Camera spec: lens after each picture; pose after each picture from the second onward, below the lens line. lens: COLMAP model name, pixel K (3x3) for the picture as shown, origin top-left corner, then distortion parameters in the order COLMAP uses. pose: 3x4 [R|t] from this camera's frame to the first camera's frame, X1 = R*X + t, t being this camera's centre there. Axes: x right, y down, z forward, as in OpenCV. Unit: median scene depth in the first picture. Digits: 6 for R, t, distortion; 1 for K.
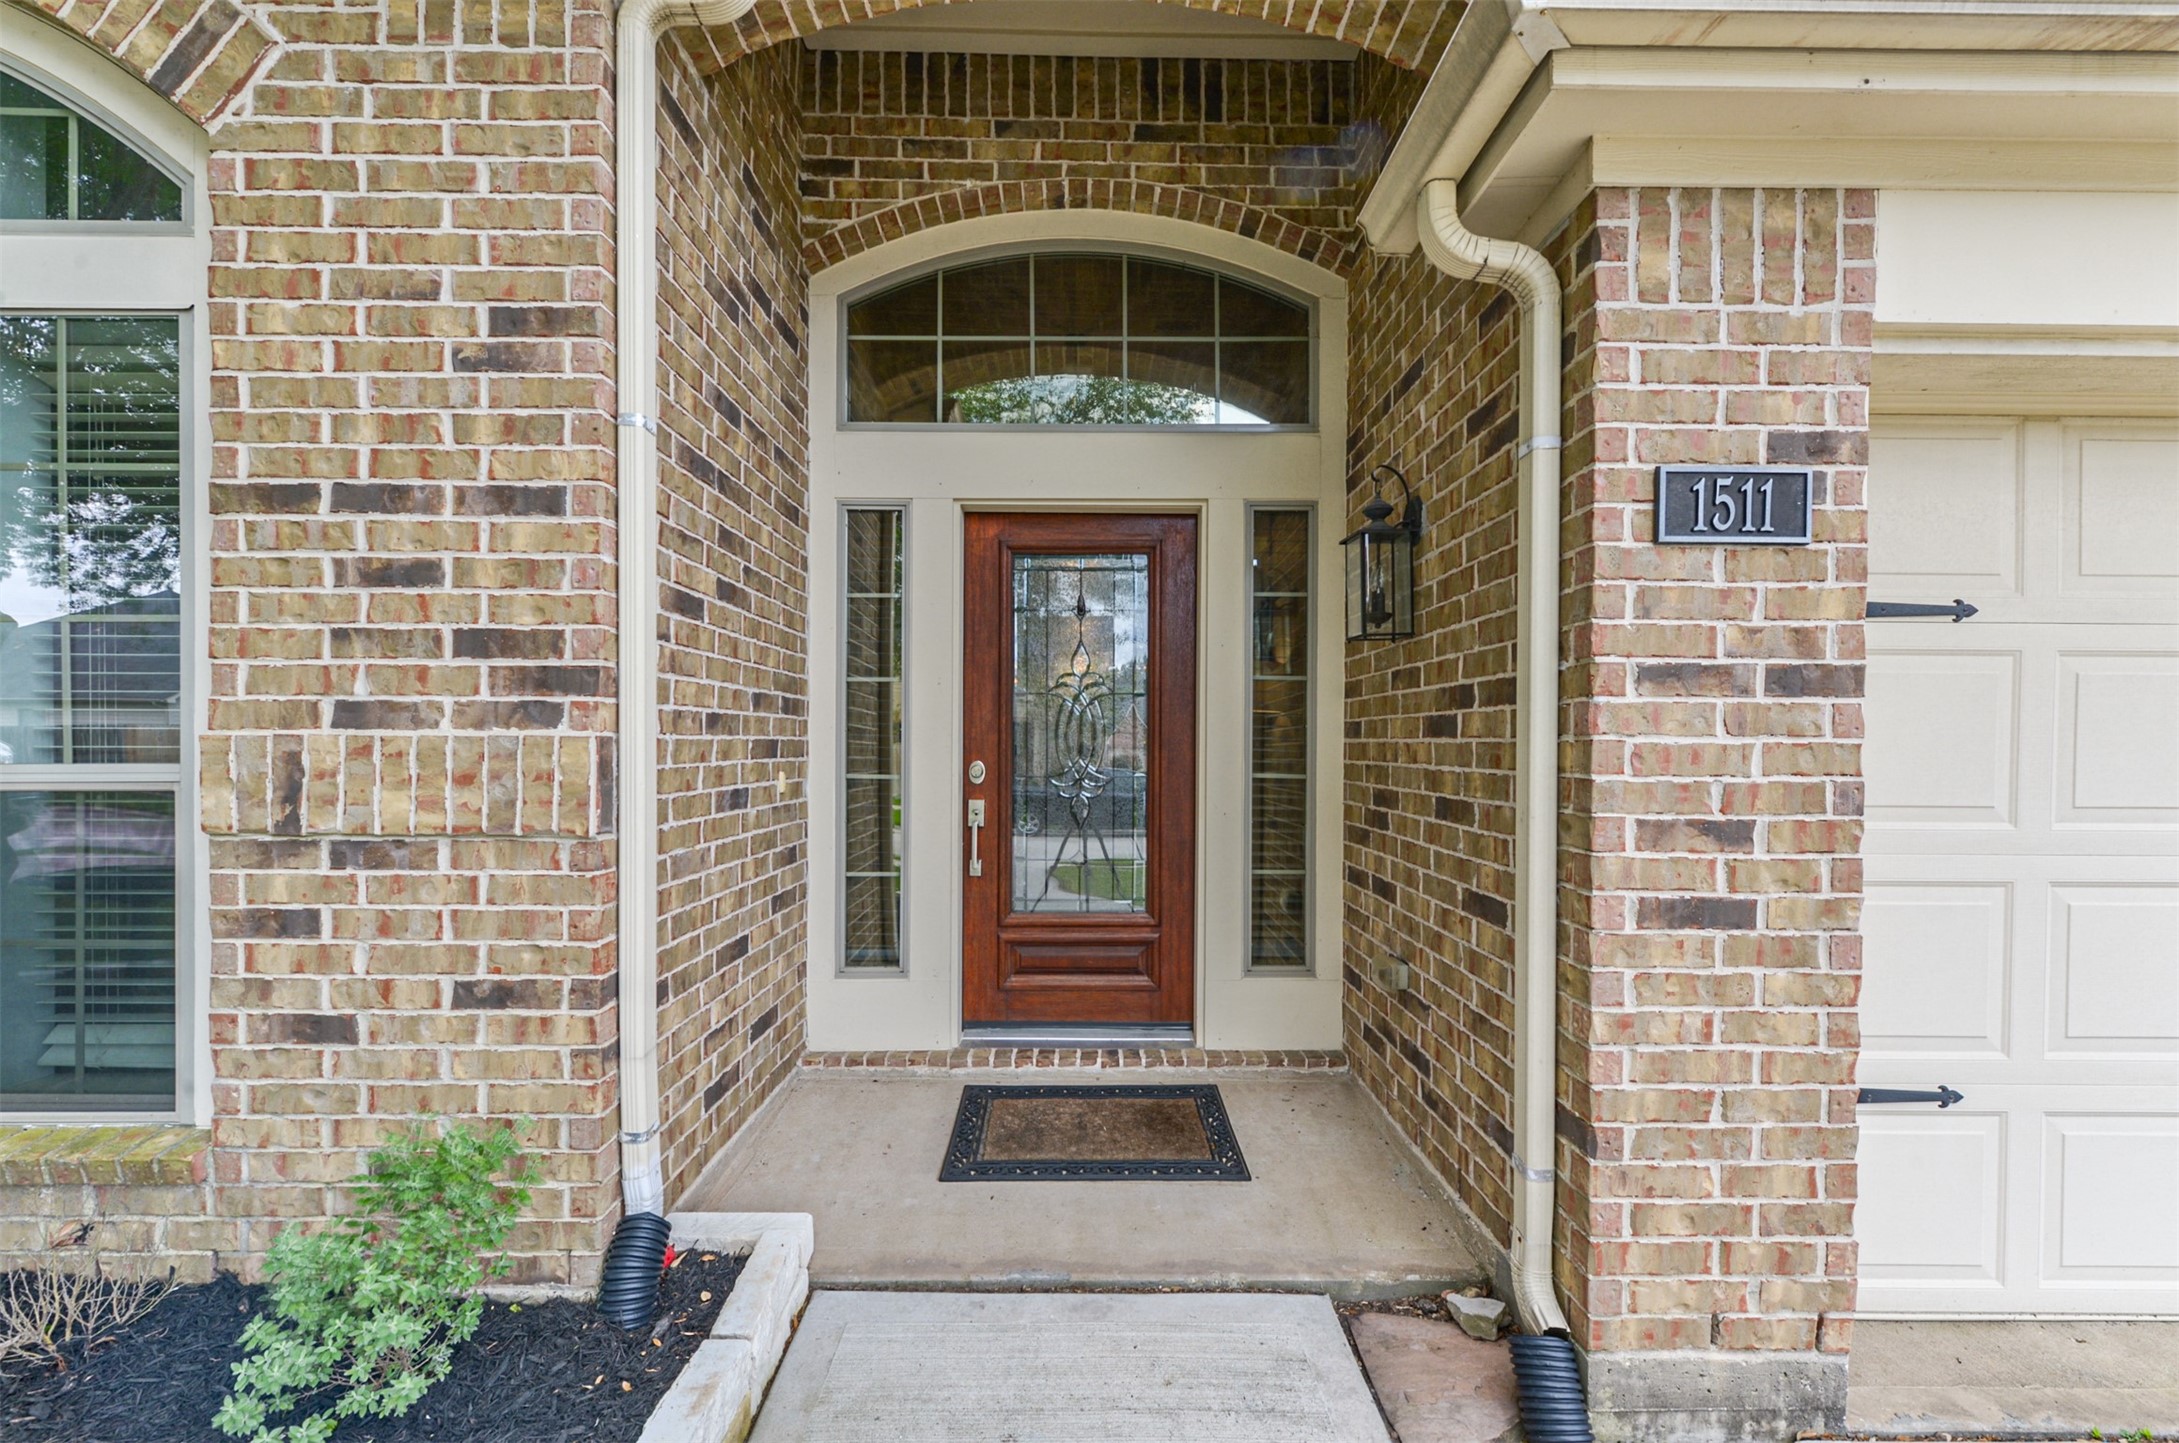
lens RADIAL K [[856.8, 0, 1085.9], [0, 856.8, 716.5], [0, 0, 1]] dist [0.000306, 0.000001]
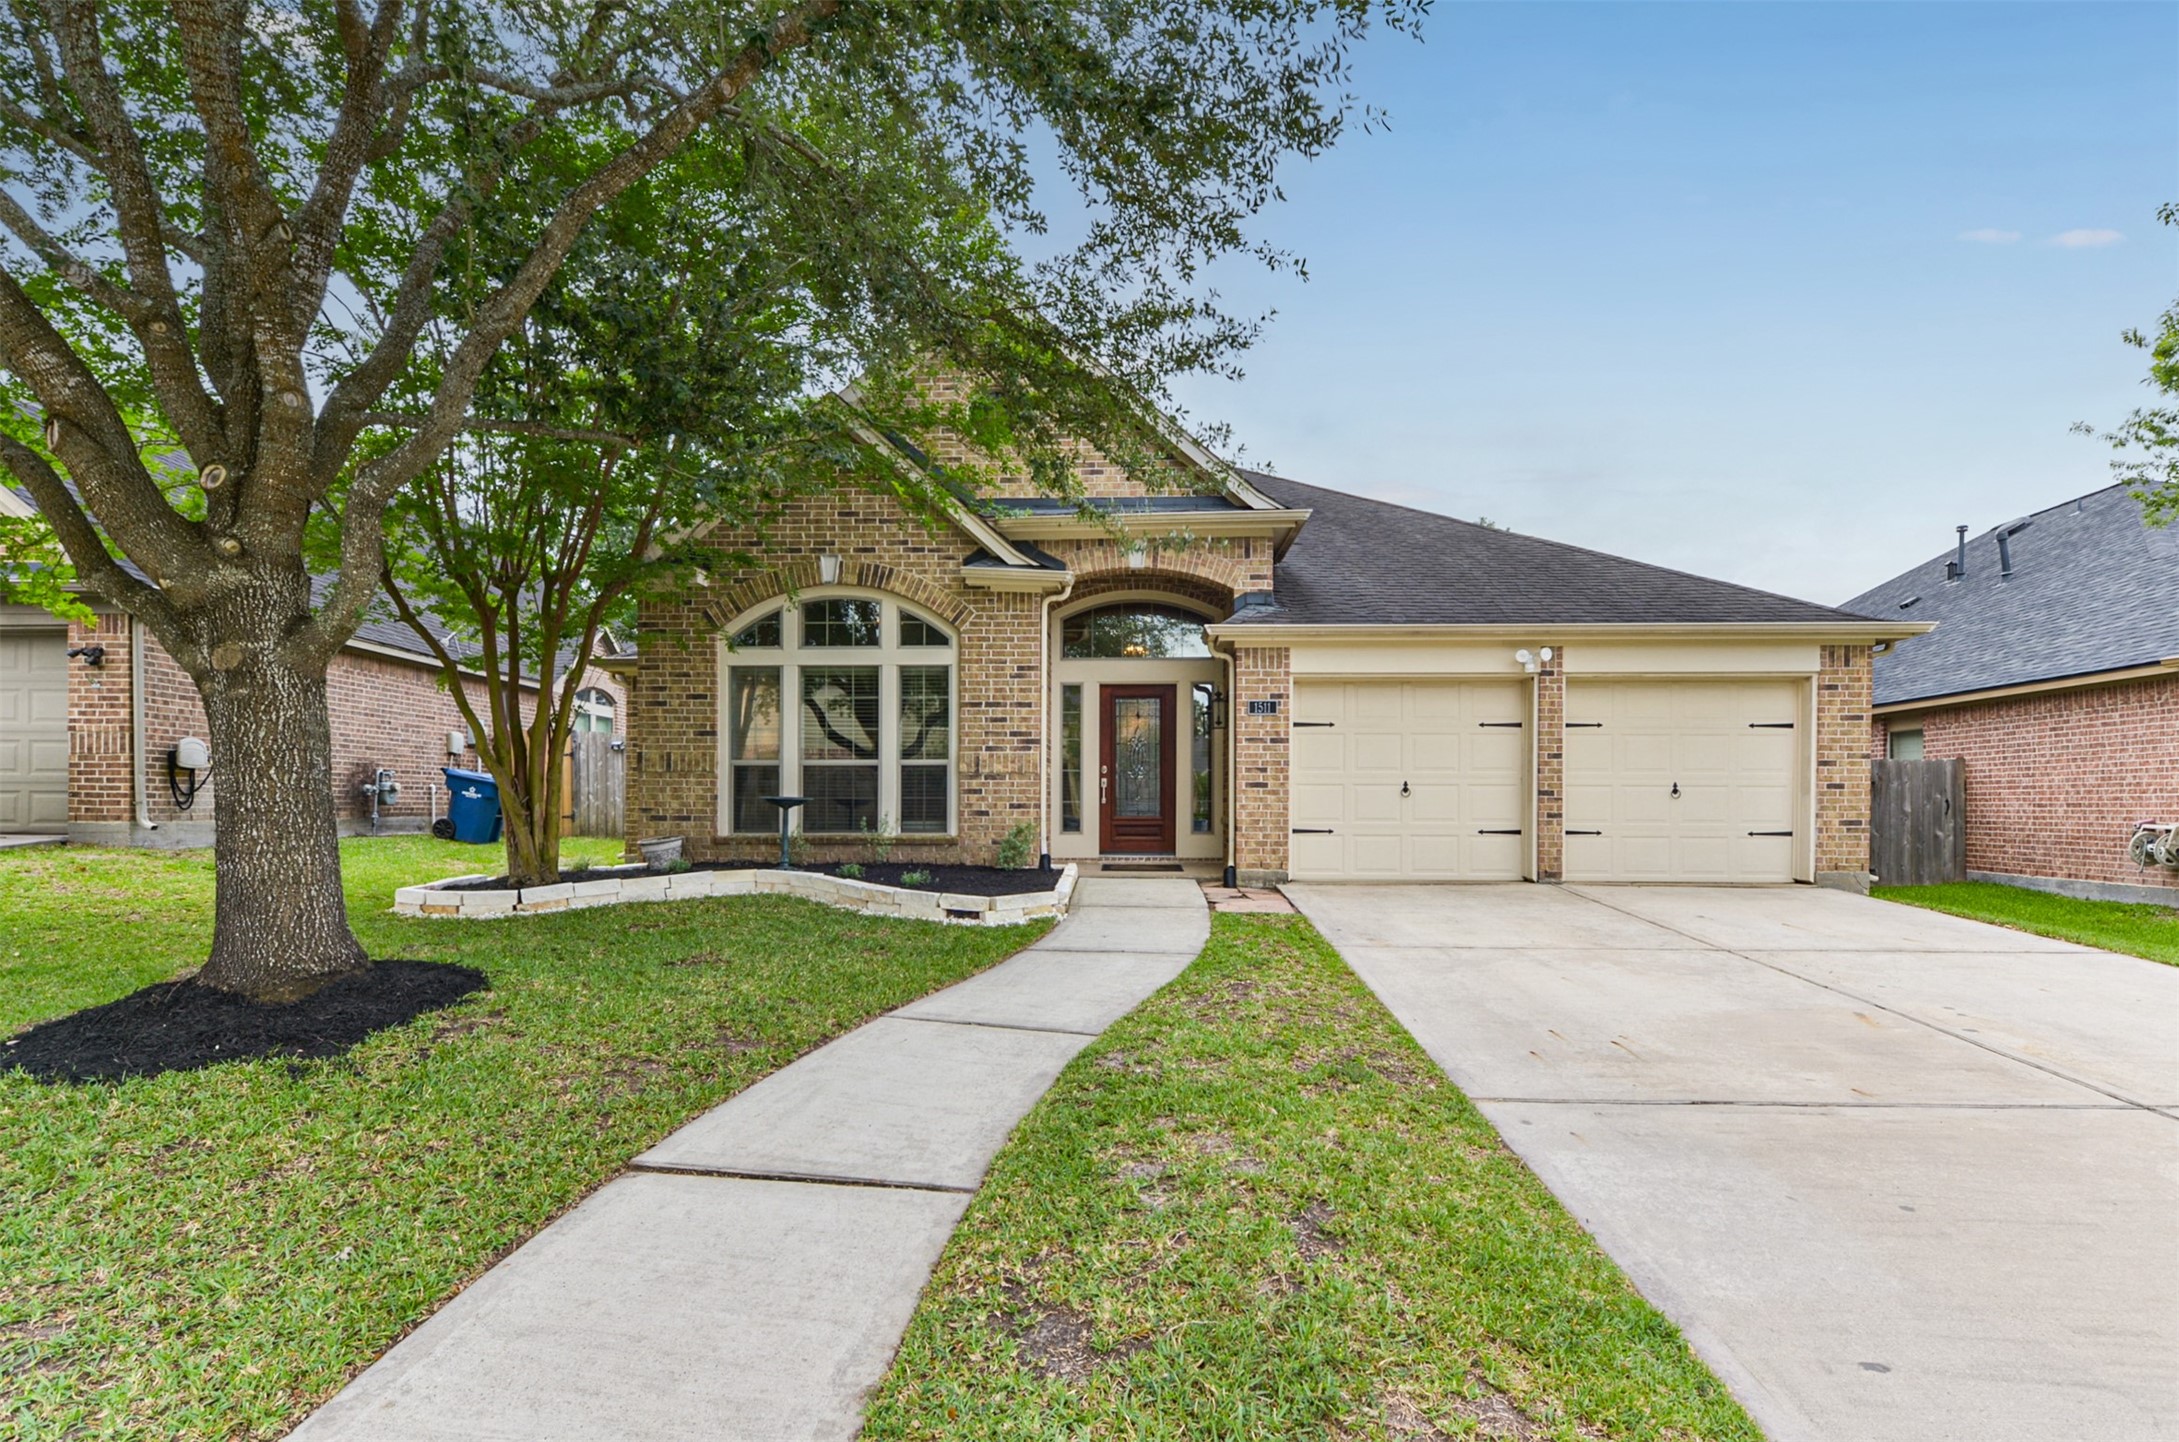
lens RADIAL K [[856.8, 0, 1044.6], [0, 856.8, 763.5], [0, 0, 1]] dist [0.000306, 0.000001]
pose [[0.993676, -0.002450, -0.112259, 0.009991], [0.002179, 0.999994, -0.002536, 0.095681], [0.112264, 0.002276, 0.993676, -3.854385]]
